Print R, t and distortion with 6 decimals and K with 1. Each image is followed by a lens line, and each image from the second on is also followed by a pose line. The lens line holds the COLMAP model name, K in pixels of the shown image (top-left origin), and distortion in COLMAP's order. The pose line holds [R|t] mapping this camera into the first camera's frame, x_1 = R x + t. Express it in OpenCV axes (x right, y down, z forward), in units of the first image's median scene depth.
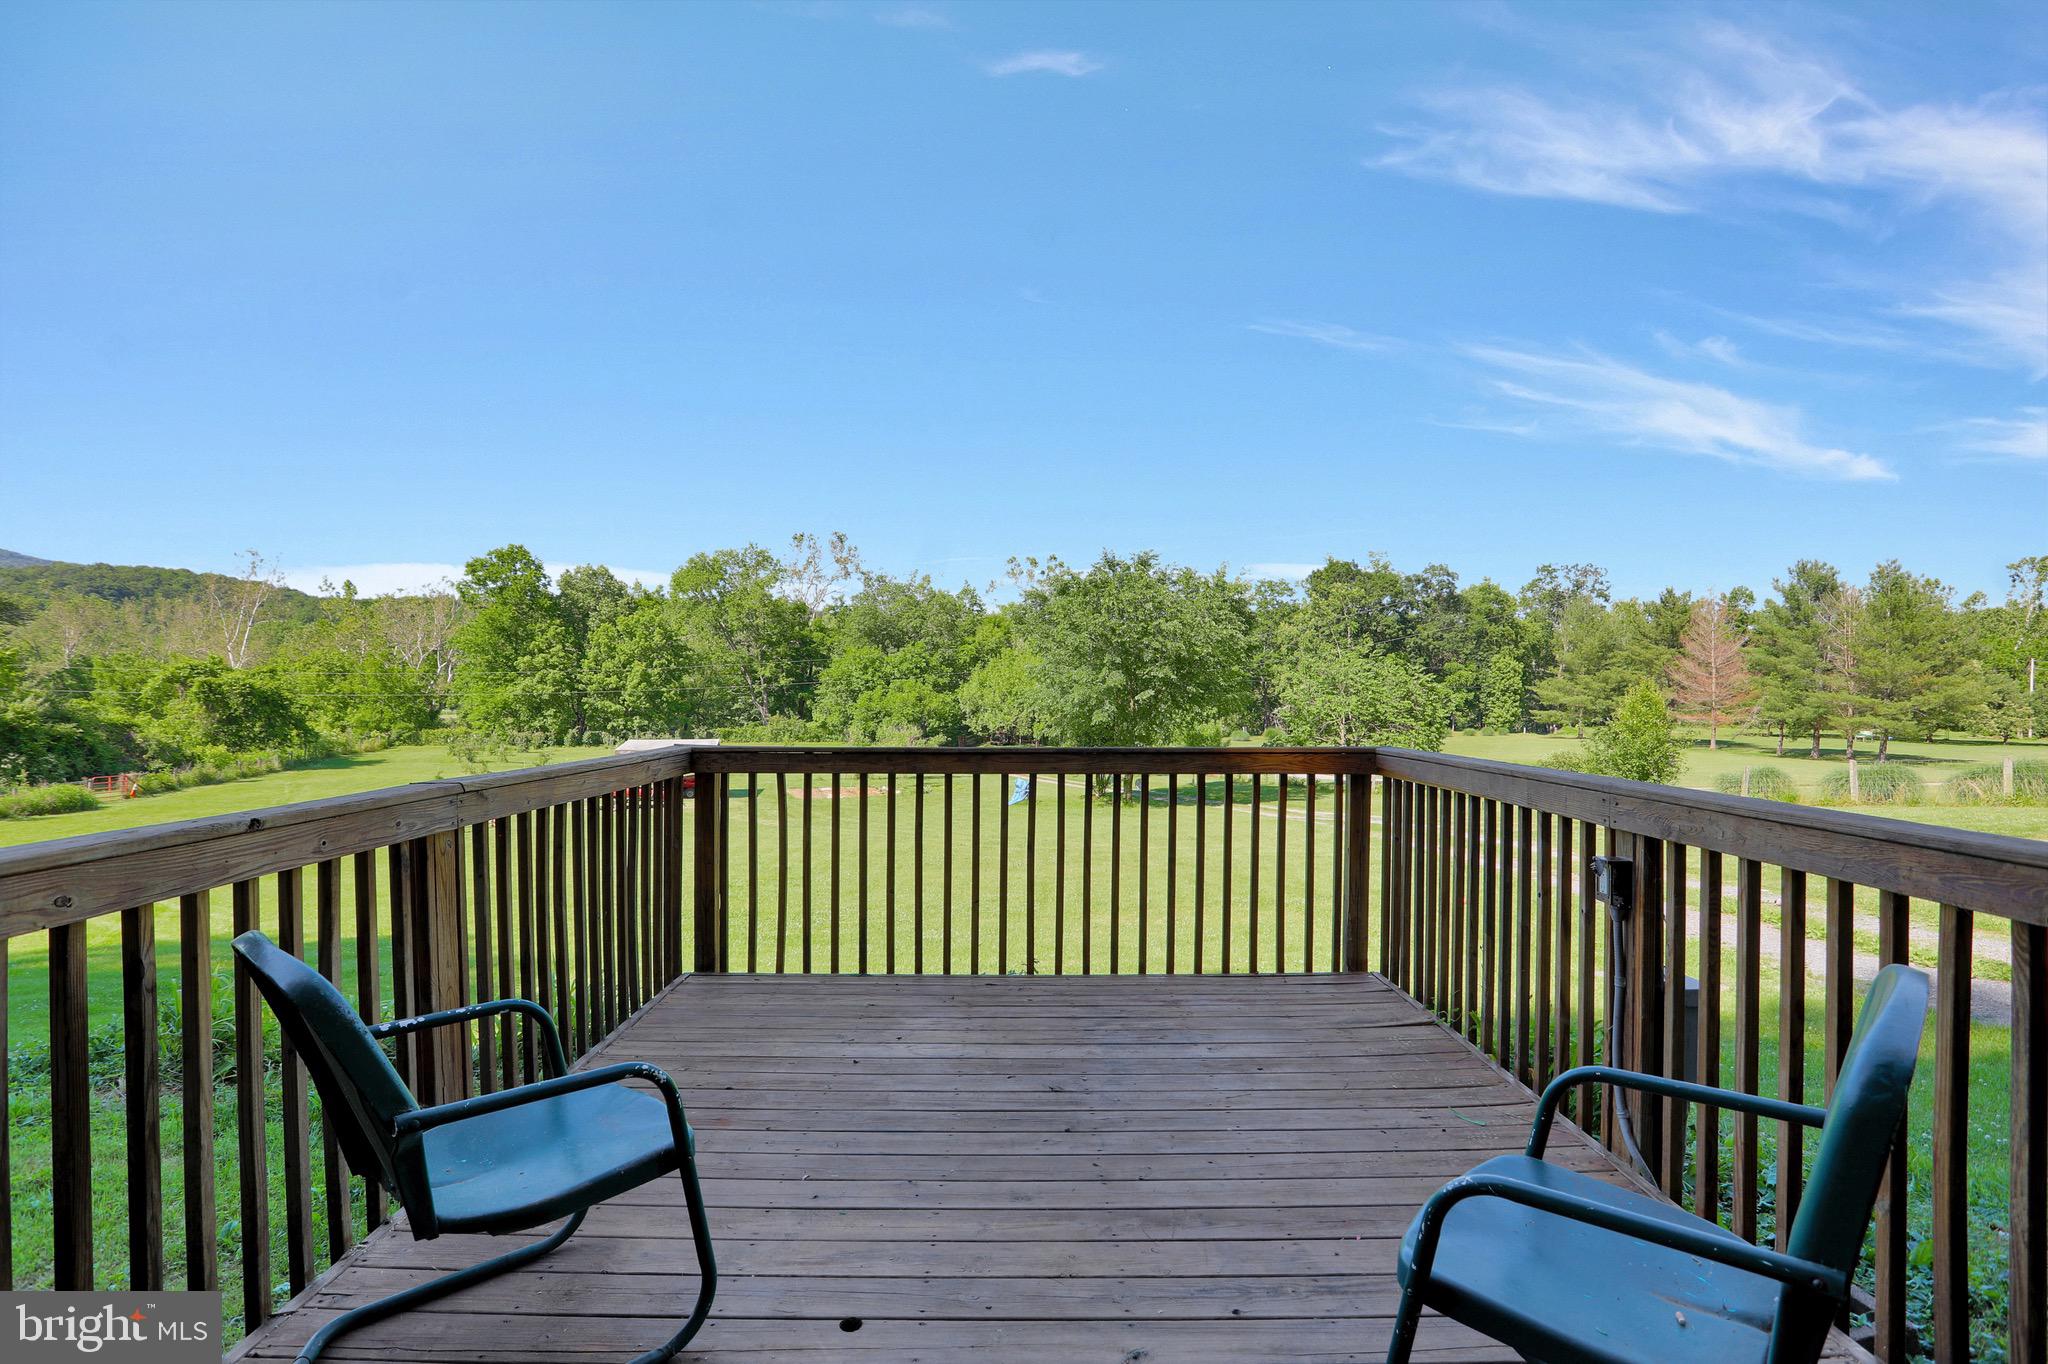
lens RADIAL K [[1004.0, 0, 1019.3], [0, 1004.0, 693.3], [0, 0, 1]] dist [-0.050144, 0.019777]
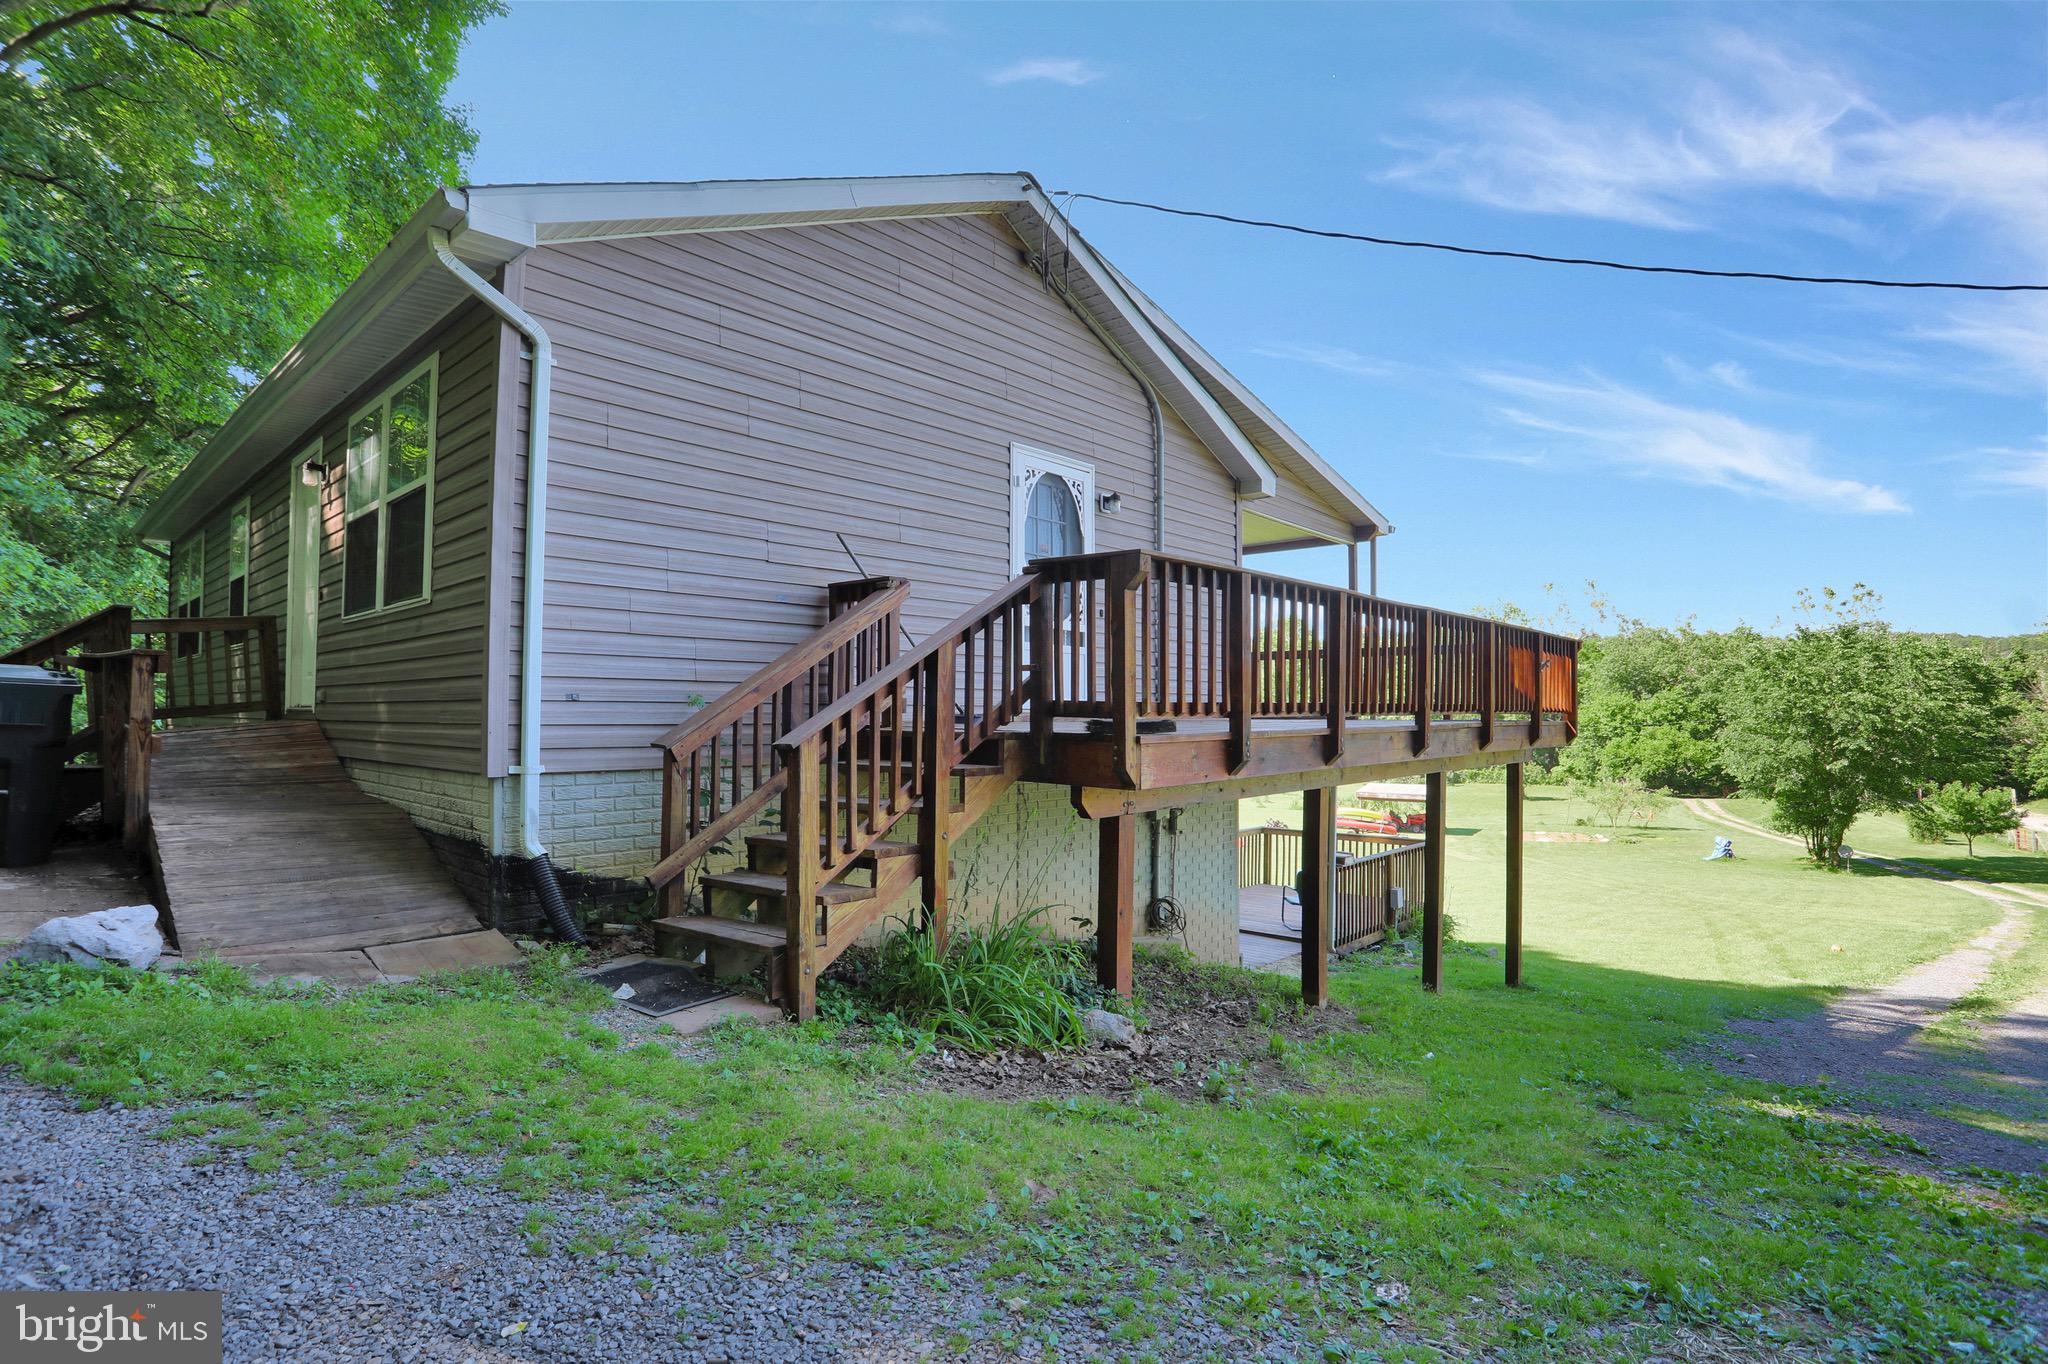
lens RADIAL K [[1004.0, 0, 1025.0], [0, 1004.0, 693.2], [0, 0, 1]] dist [-0.050144, 0.019777]
pose [[0.736784, -0.016826, -0.675919, 0.082603], [-0.002441, 0.999618, -0.027546, -0.018174], [0.676124, 0.021945, 0.736461, -0.129534]]
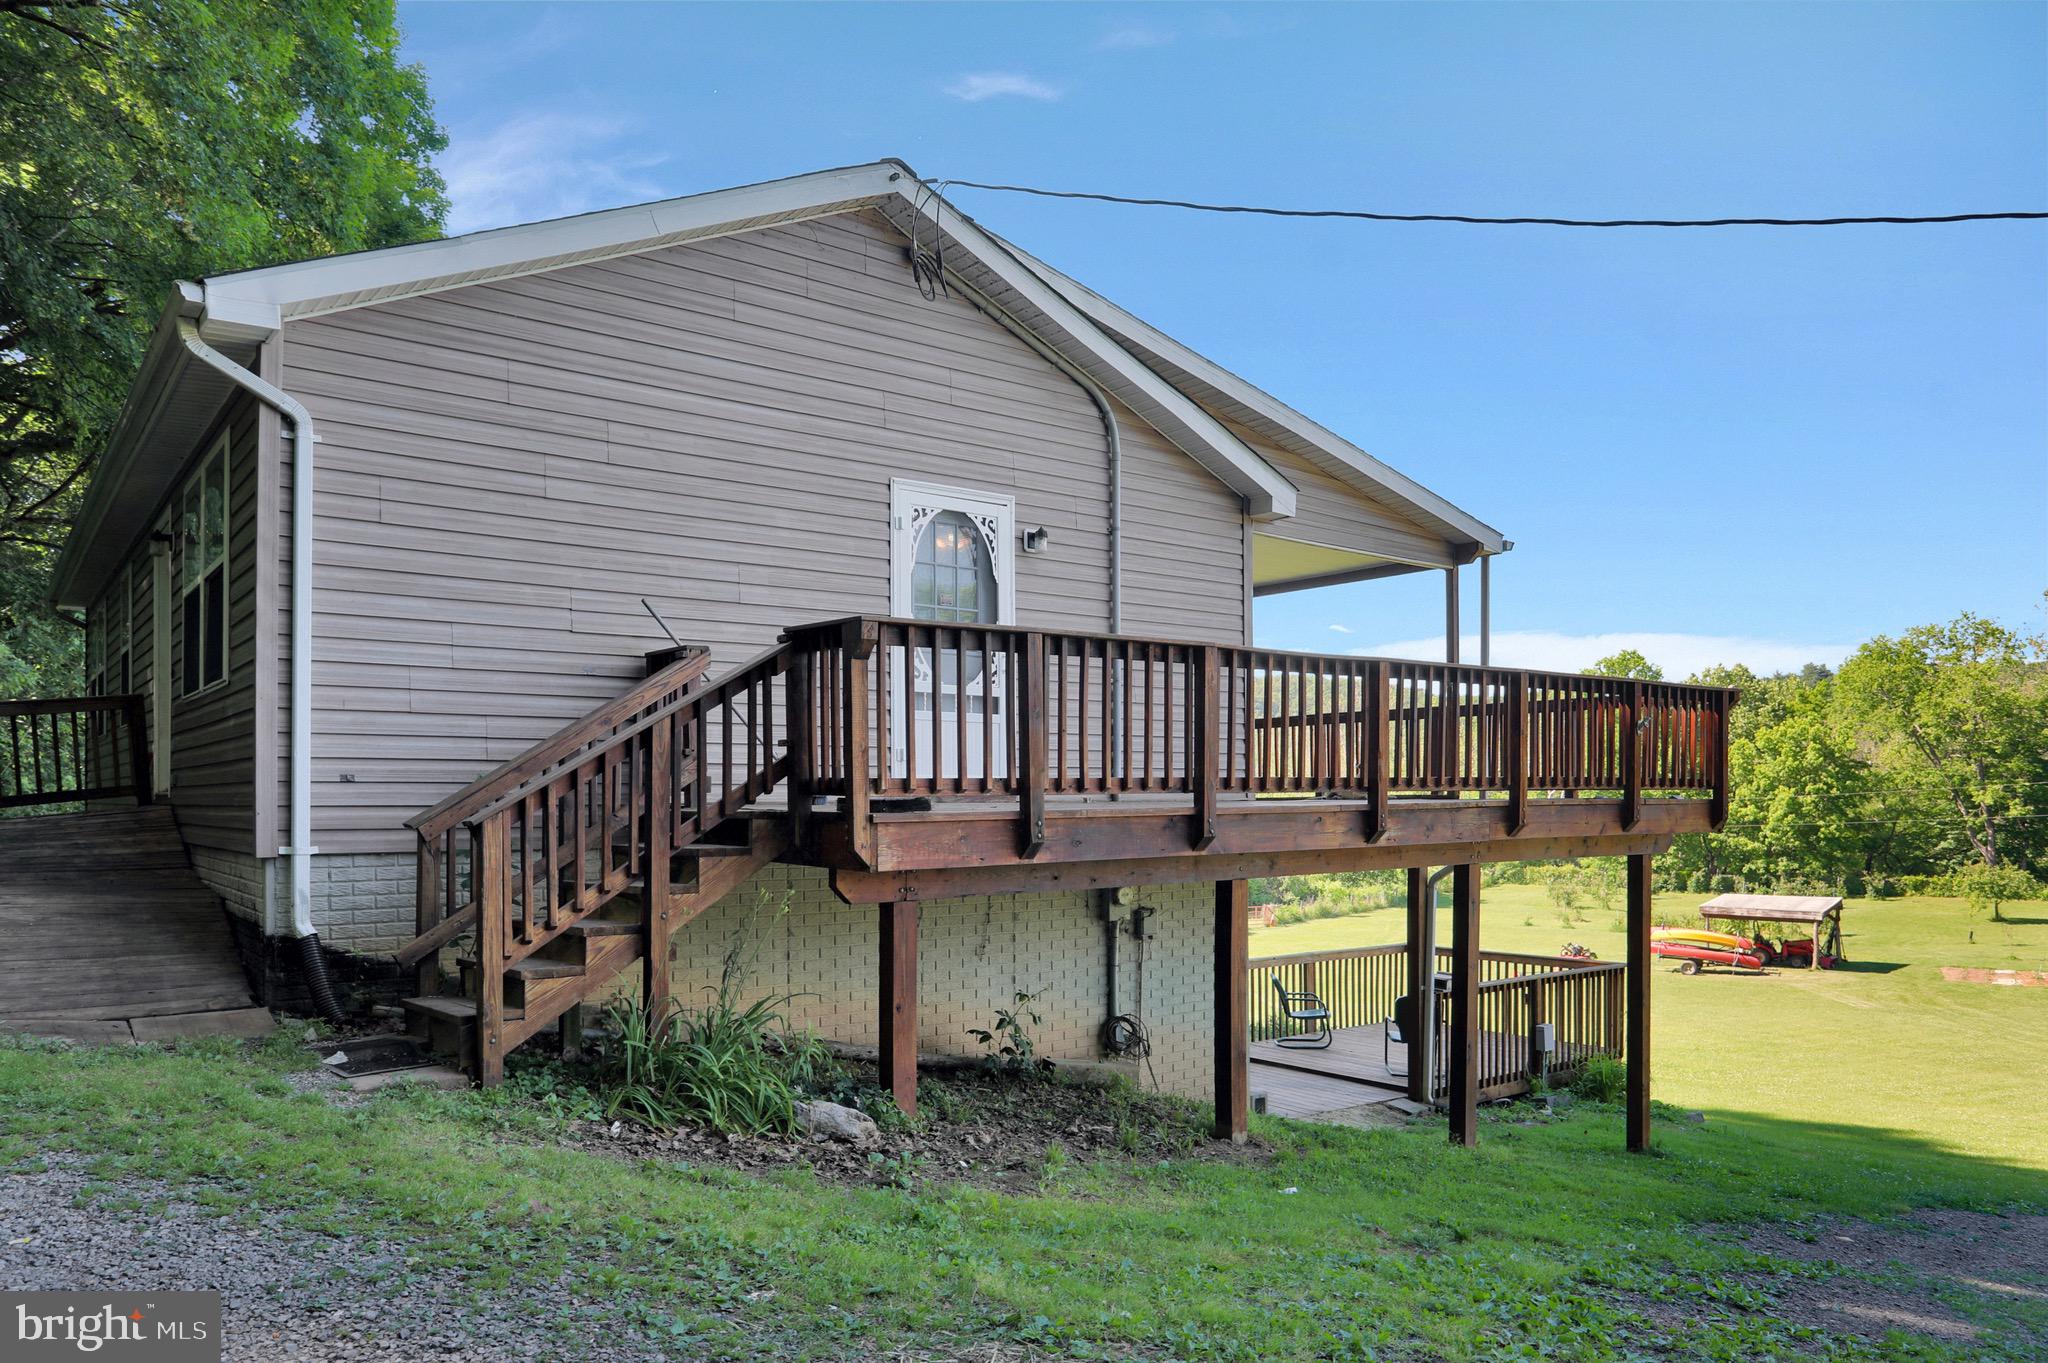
lens RADIAL K [[1392.4, 0, 1016.8], [0, 1392.4, 804.7], [0, 0, 1]] dist [-0.015867, 0.022899]
pose [[0.605815, -0.002589, -0.795602, 0.112136], [0.002311, 0.999996, -0.001494, -0.017729], [0.795602, -0.000934, 0.605818, -0.122296]]
